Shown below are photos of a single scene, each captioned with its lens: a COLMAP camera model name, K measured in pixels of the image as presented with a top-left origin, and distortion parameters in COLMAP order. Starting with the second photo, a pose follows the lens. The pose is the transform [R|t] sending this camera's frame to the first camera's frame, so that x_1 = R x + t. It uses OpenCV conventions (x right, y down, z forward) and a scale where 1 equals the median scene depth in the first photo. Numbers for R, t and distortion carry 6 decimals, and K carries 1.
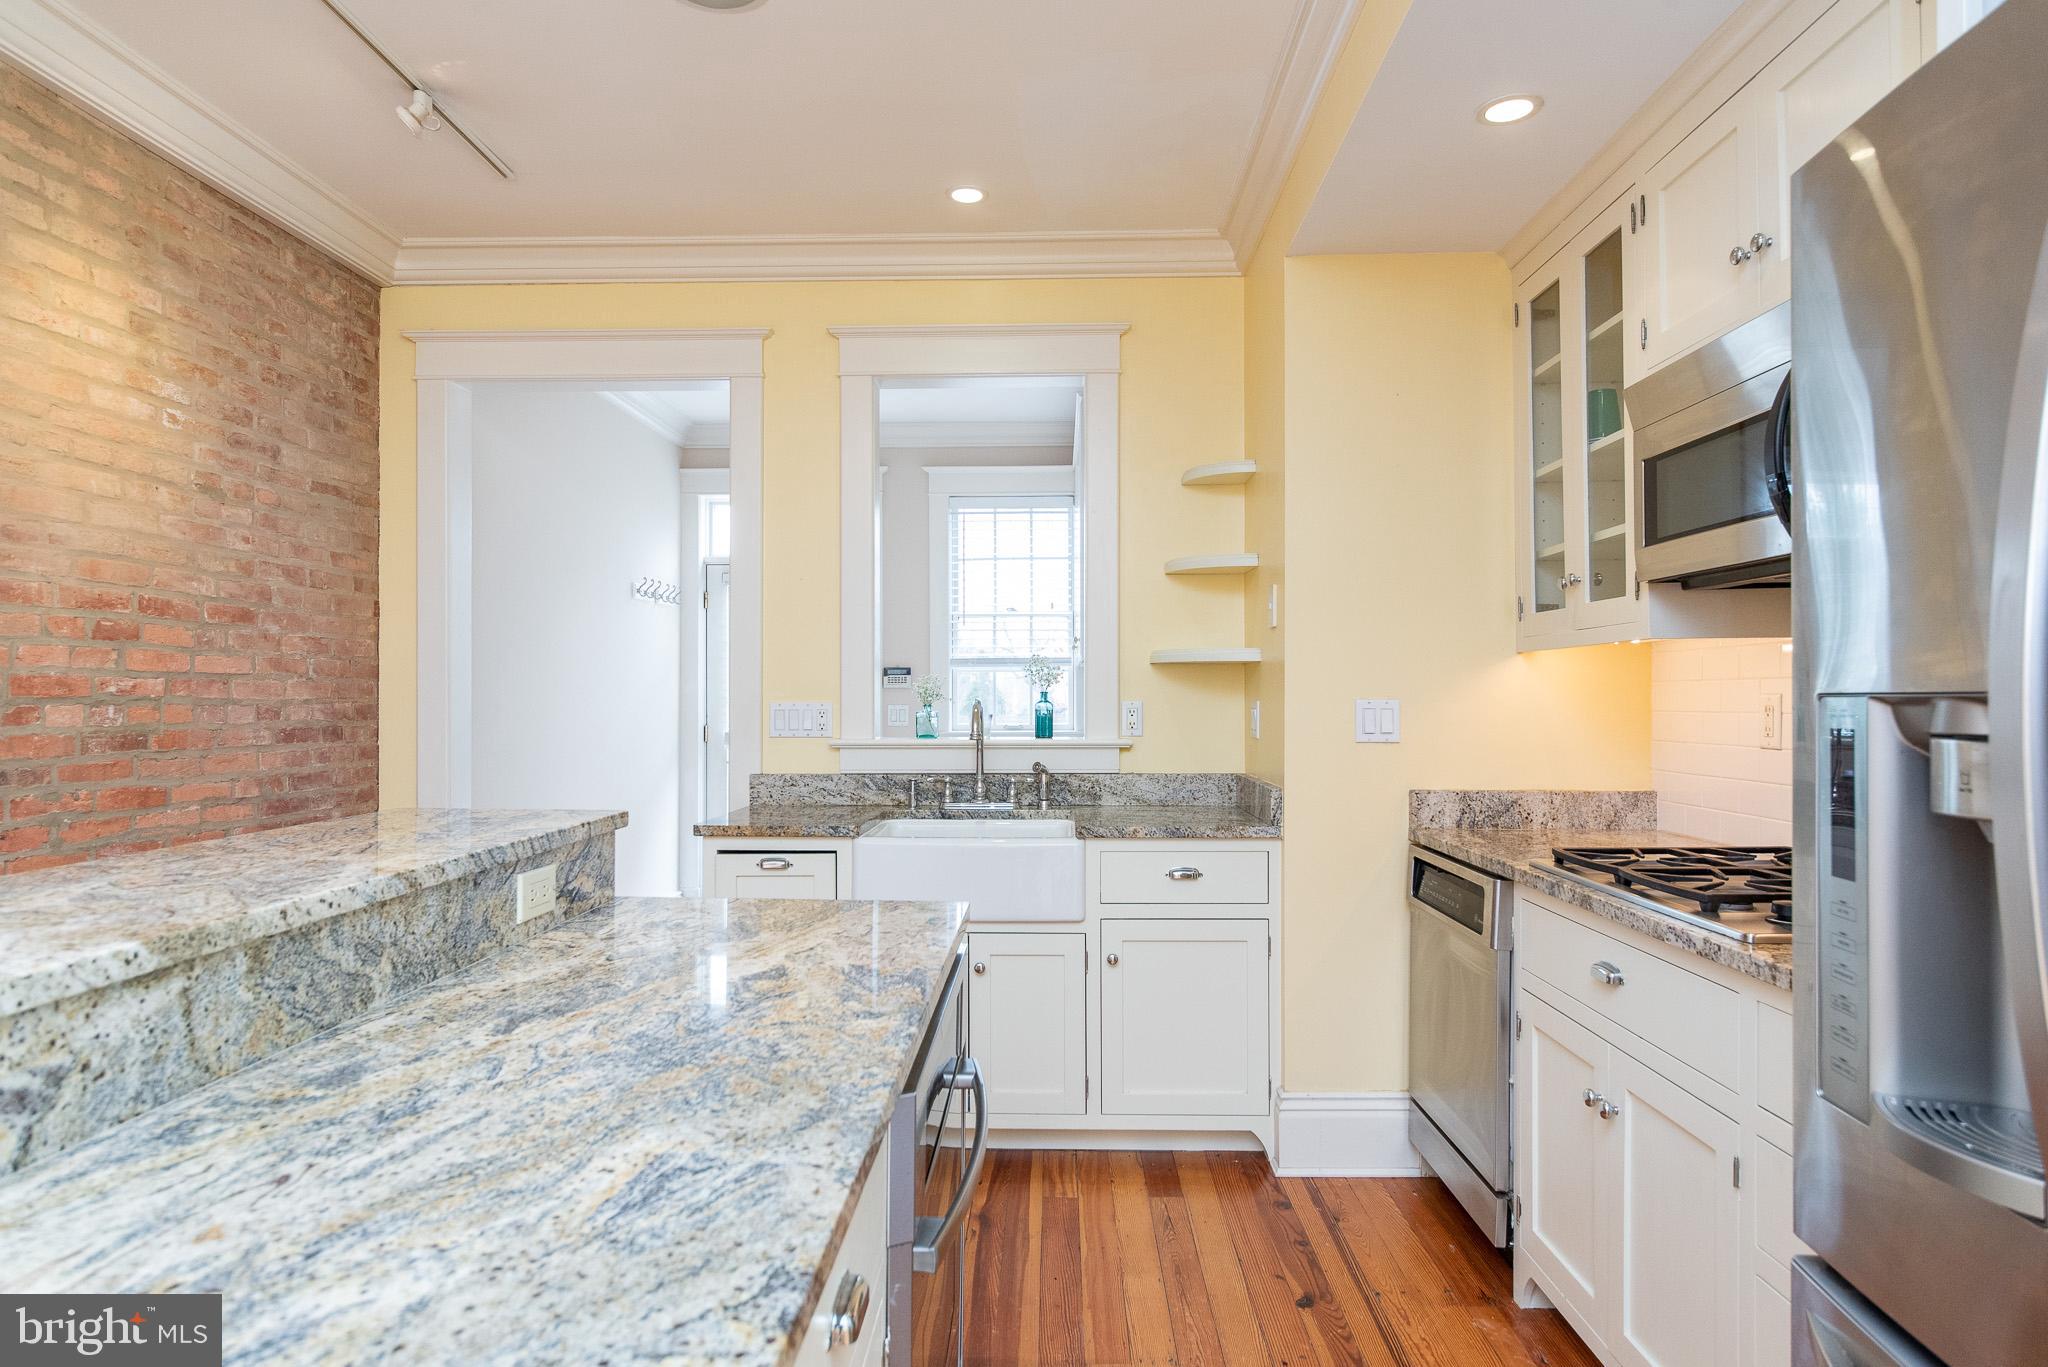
lens RADIAL K [[1171.5, 0, 985.7], [0, 1171.5, 683.9], [0, 0, 1]] dist [-0.009546, -0.001410]
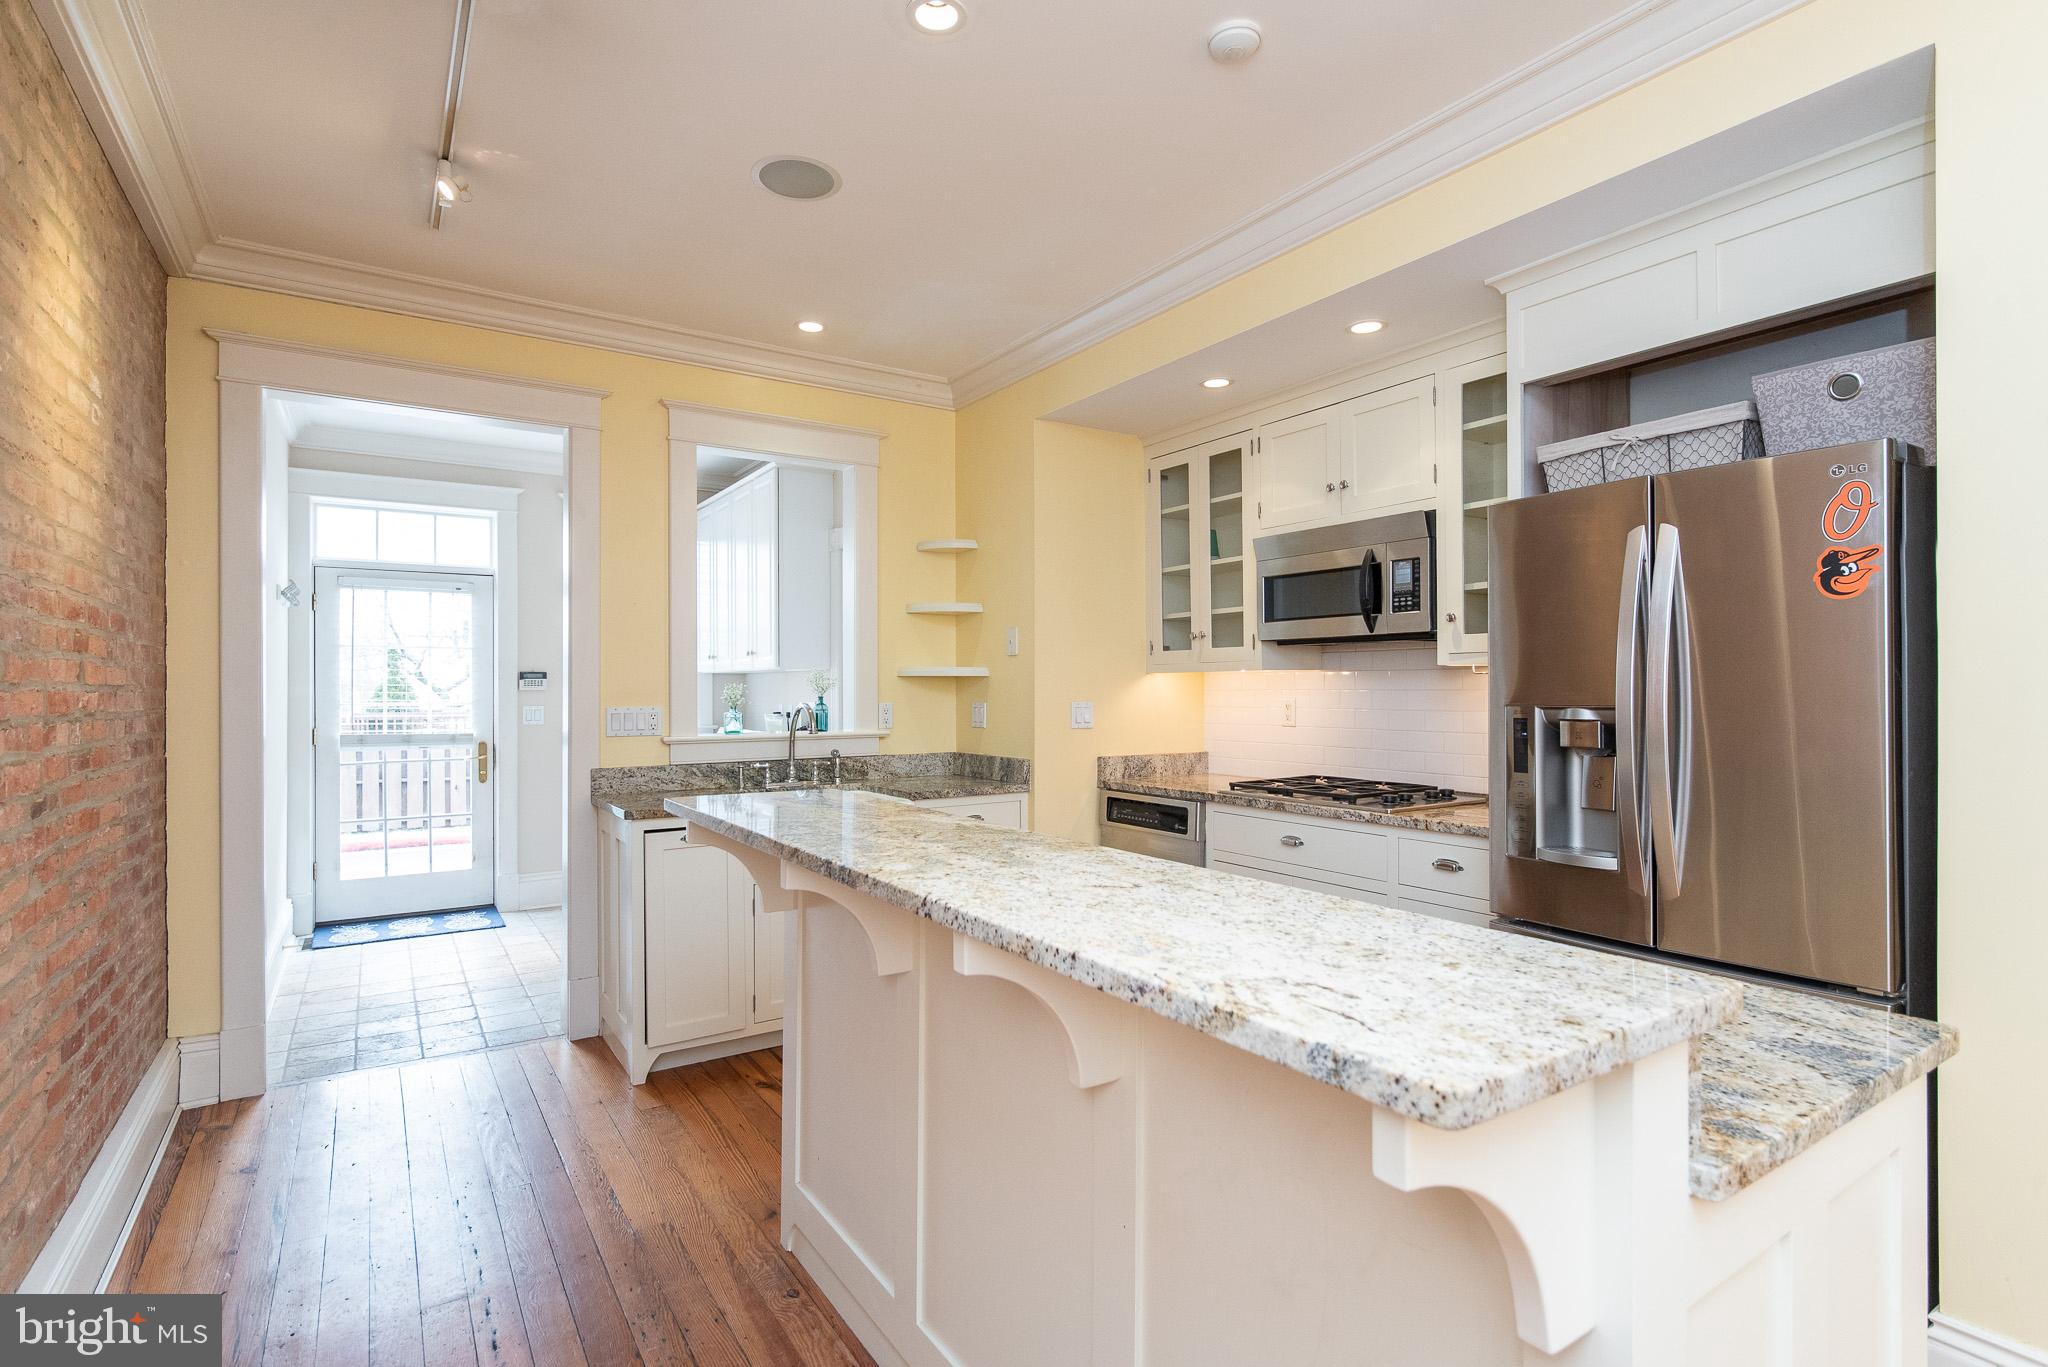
lens RADIAL K [[993.1, 0, 1029.6], [0, 993.1, 682.2], [0, 0, 1]] dist [-0.011669, 0.000801]
pose [[0.813002, 0.002013, 0.582258, -0.447843], [-0.003230, 0.999994, 0.001052, -0.012939], [-0.582252, -0.002735, 0.813004, -0.064977]]
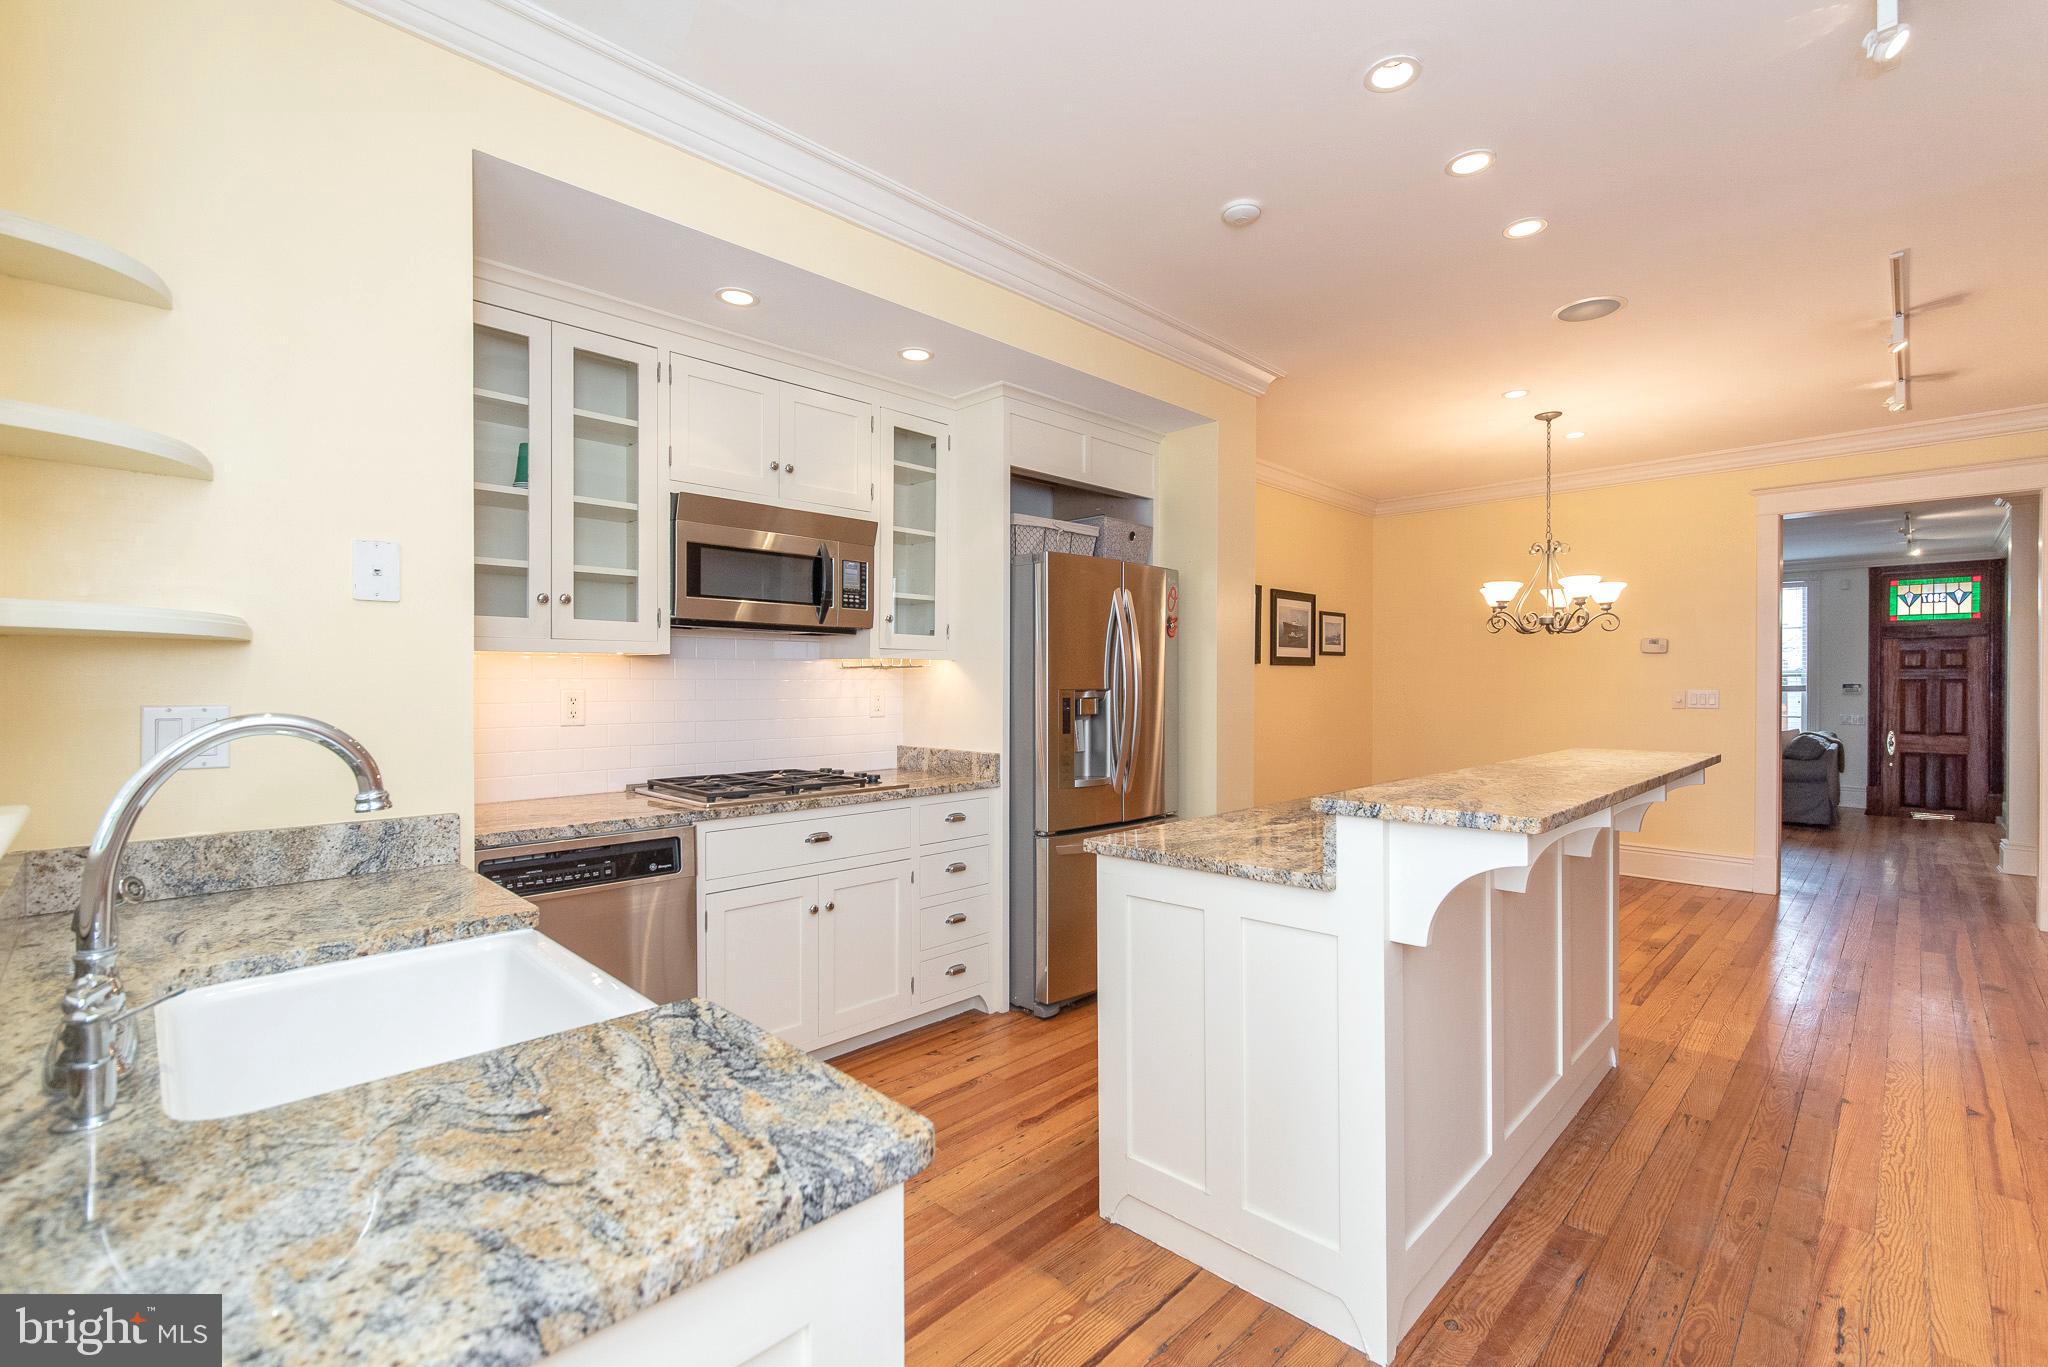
lens RADIAL K [[896.9, 0, 1023.8], [0, 896.9, 691.4], [0, 0, 1]] dist [0.004860, -0.000179]
pose [[-0.737697, -0.006830, 0.675098, -0.377932], [-0.008030, 0.999967, 0.001342, 0.003342], [-0.675085, -0.004431, -0.737727, 1.019326]]
